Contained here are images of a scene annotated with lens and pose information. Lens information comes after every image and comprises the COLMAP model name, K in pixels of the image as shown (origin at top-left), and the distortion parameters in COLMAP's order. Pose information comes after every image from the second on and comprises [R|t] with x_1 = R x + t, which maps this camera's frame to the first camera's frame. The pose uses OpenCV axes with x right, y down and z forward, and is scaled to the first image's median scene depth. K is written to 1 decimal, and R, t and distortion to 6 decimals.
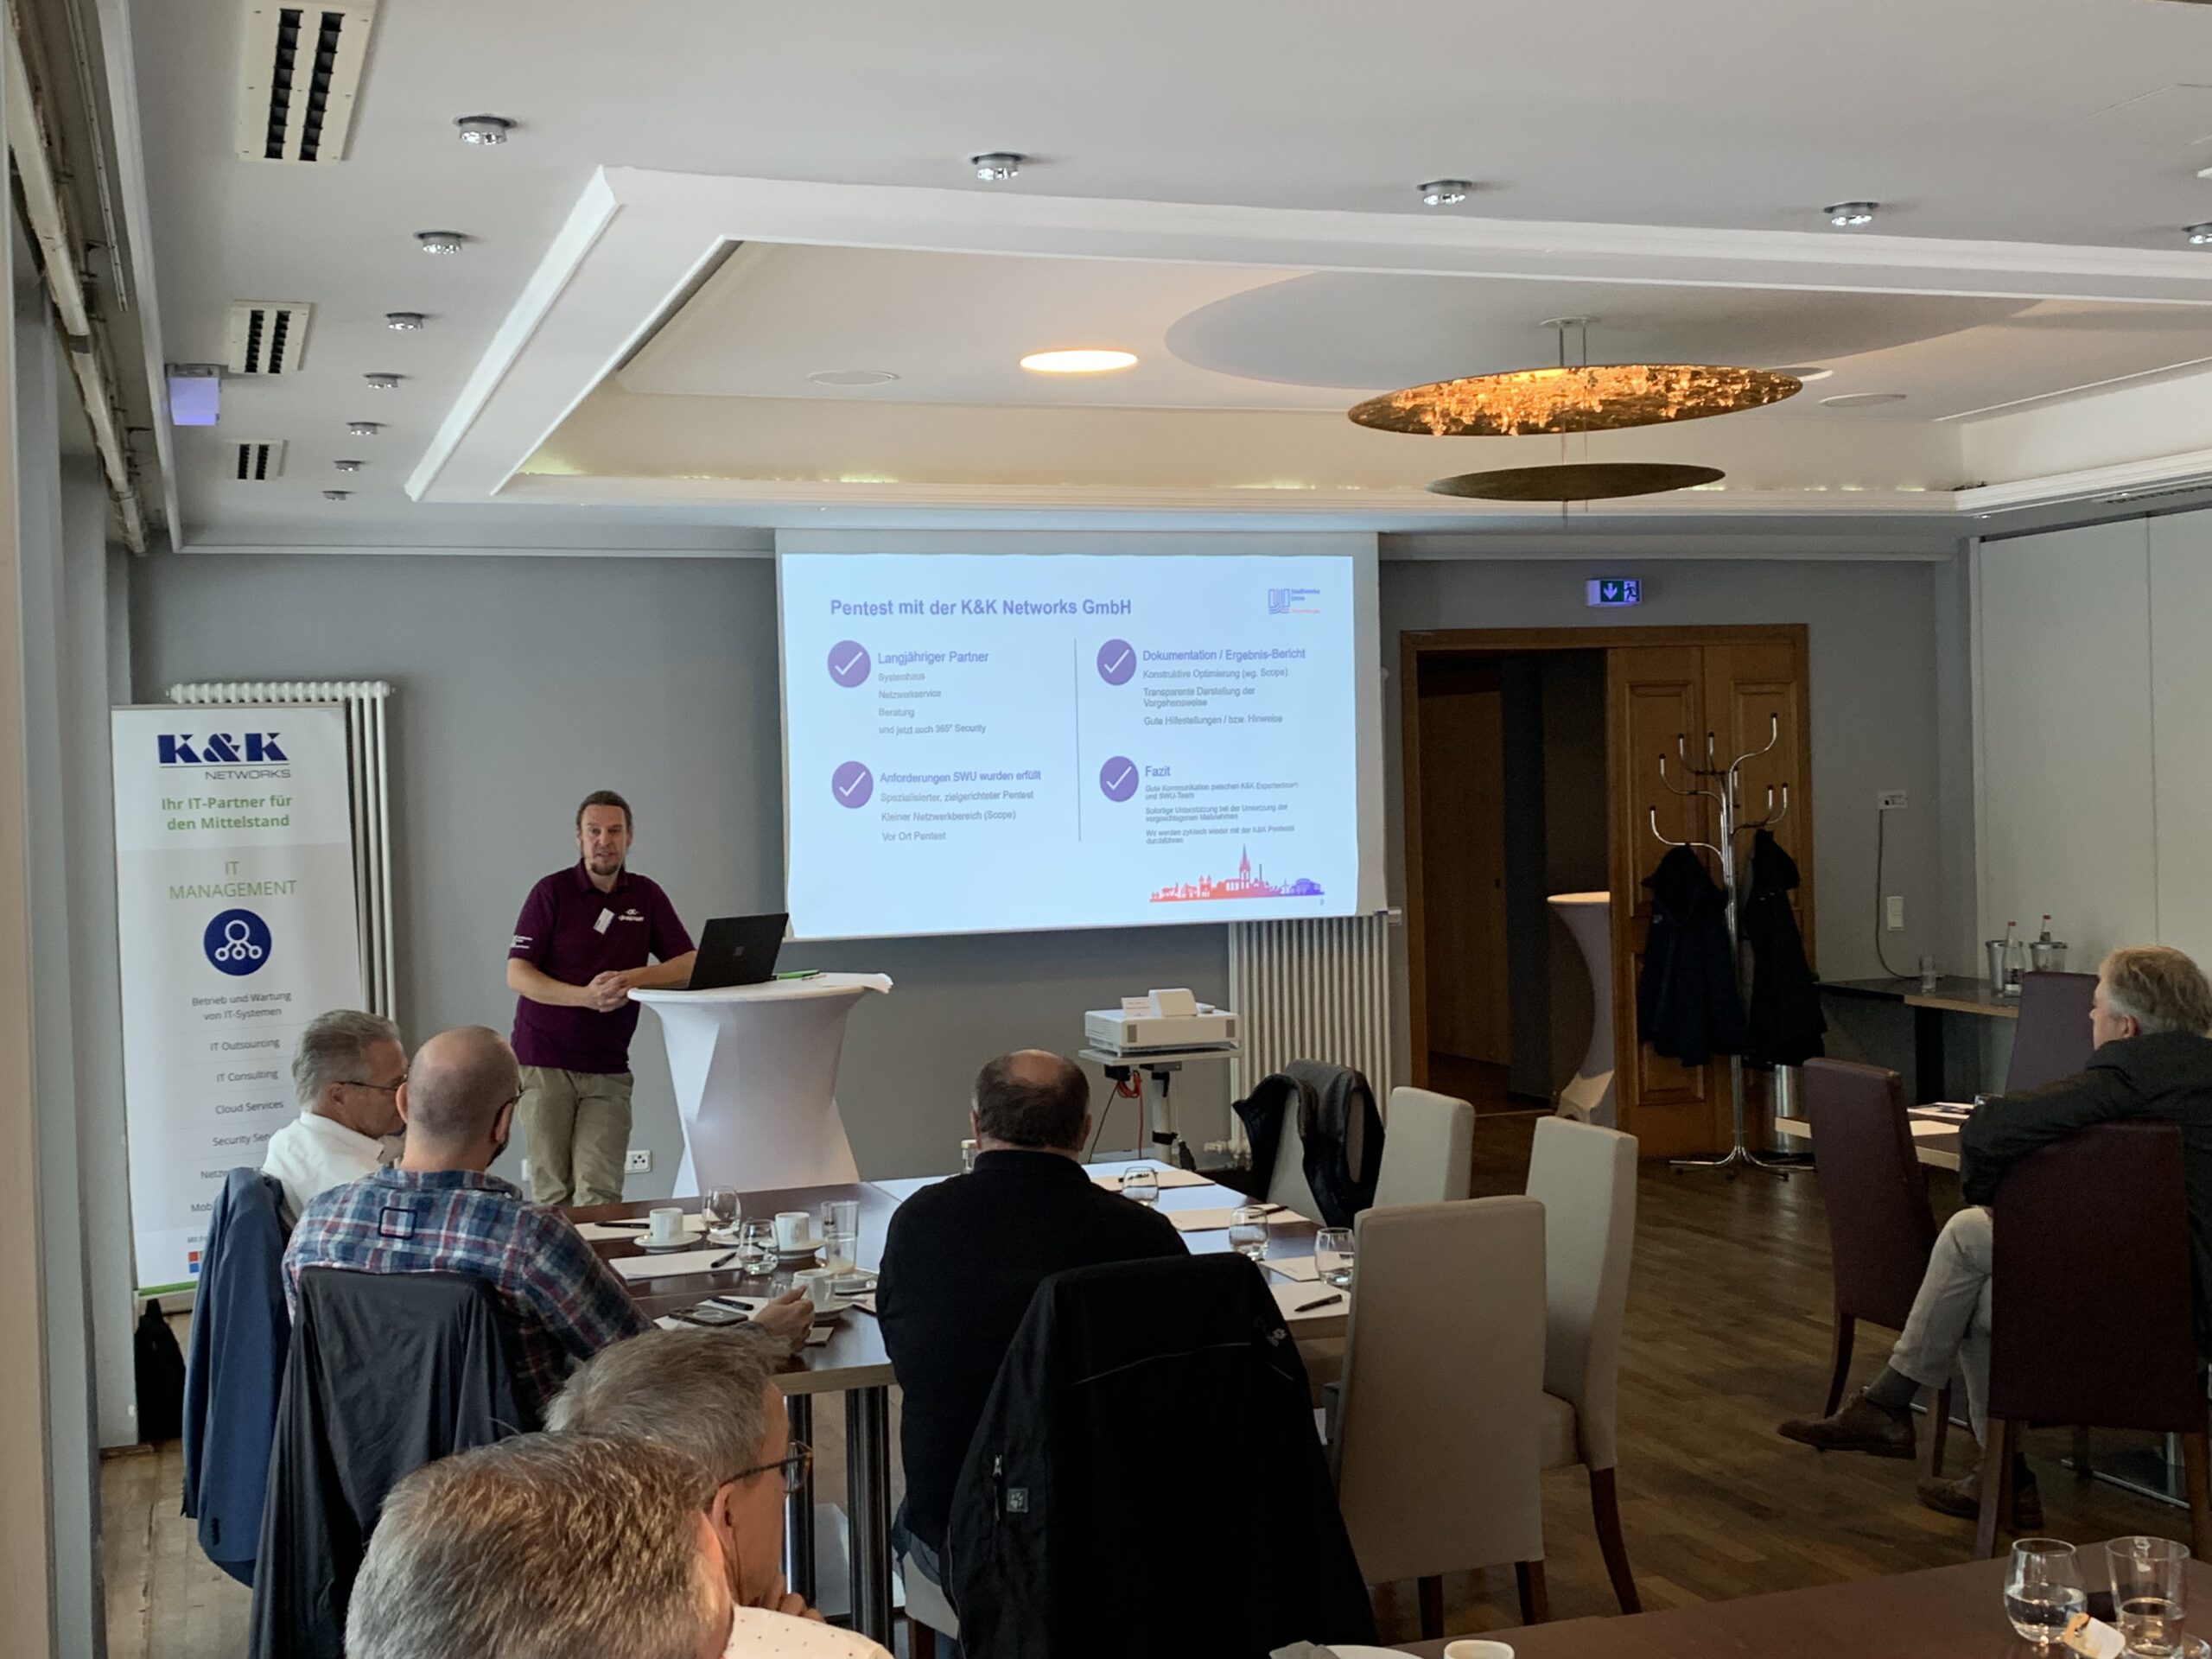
lens RADIAL K [[2569.2, 0, 1104.2], [0, 2569.2, 825.4], [0, 0, 1]] dist [0.113974, 0.000000]
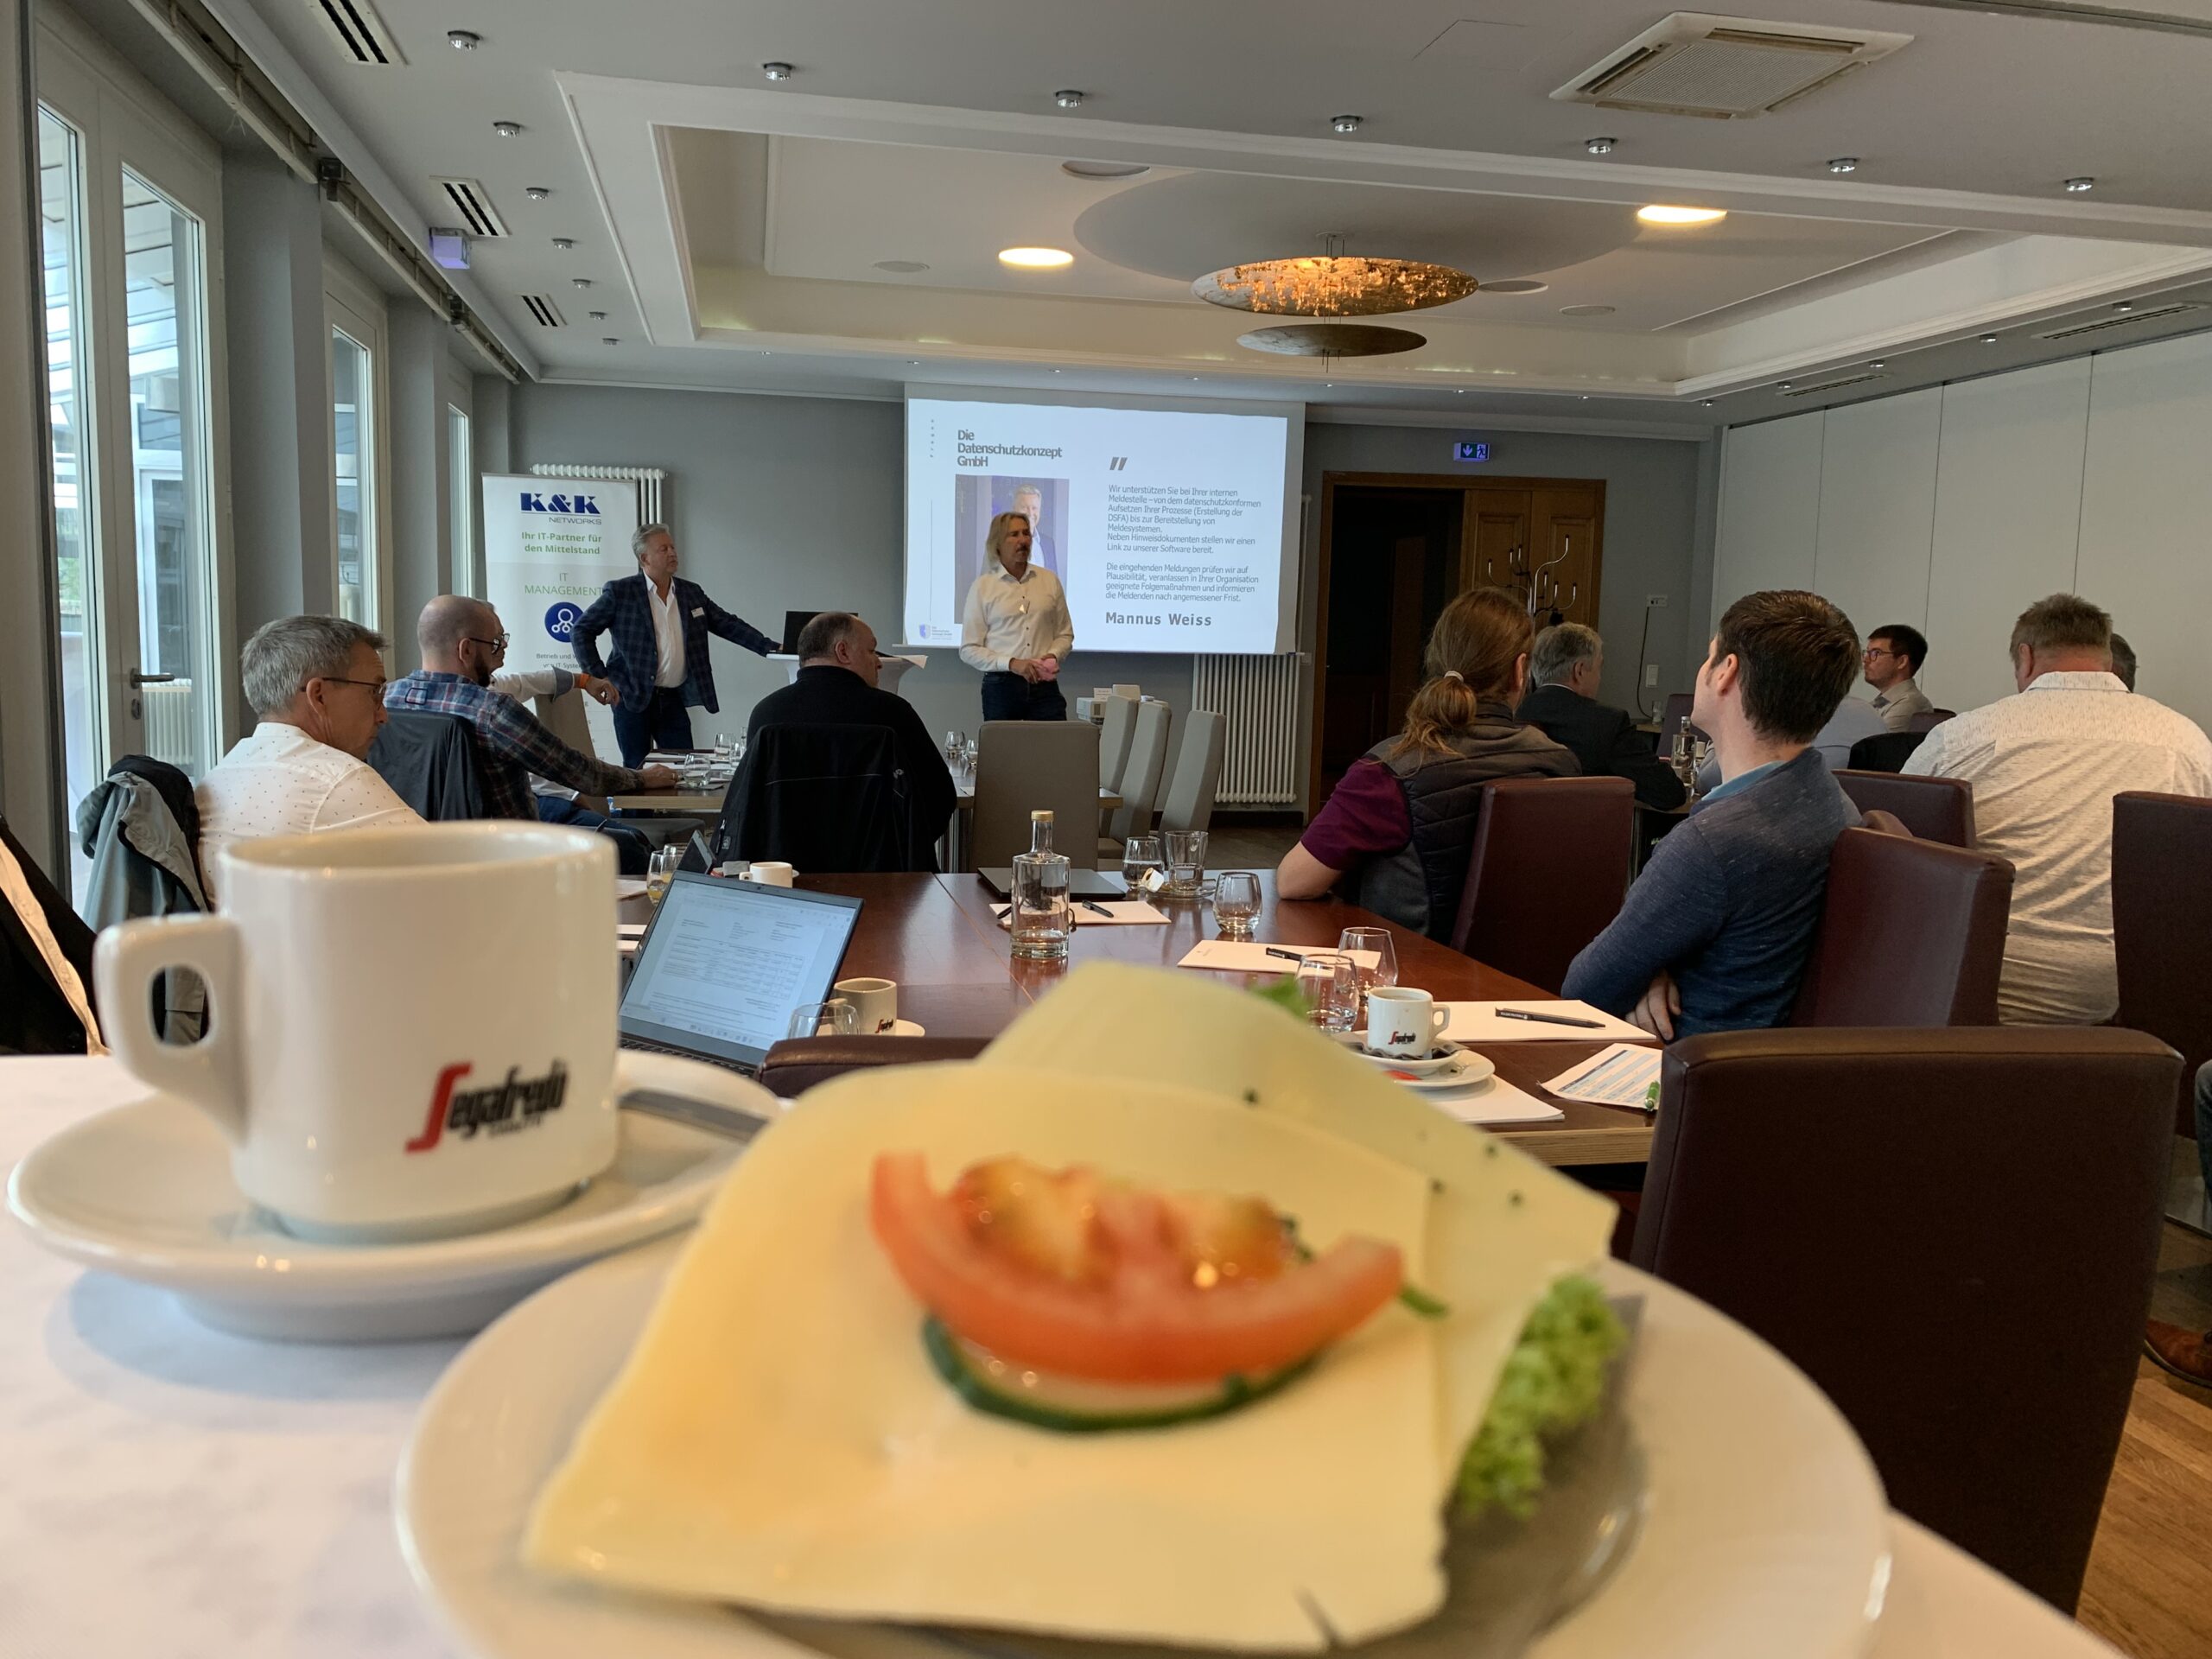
lens RADIAL K [[1692.2, 0, 1106.4], [0, 1692.2, 835.8], [0, 0, 1]] dist [0.051971, -0.003870]
pose [[0.991272, 0.063467, -0.115549, 0.139472], [-0.050698, 0.992608, 0.110272, 0.041782], [0.121694, -0.103451, 0.987162, -0.042796]]
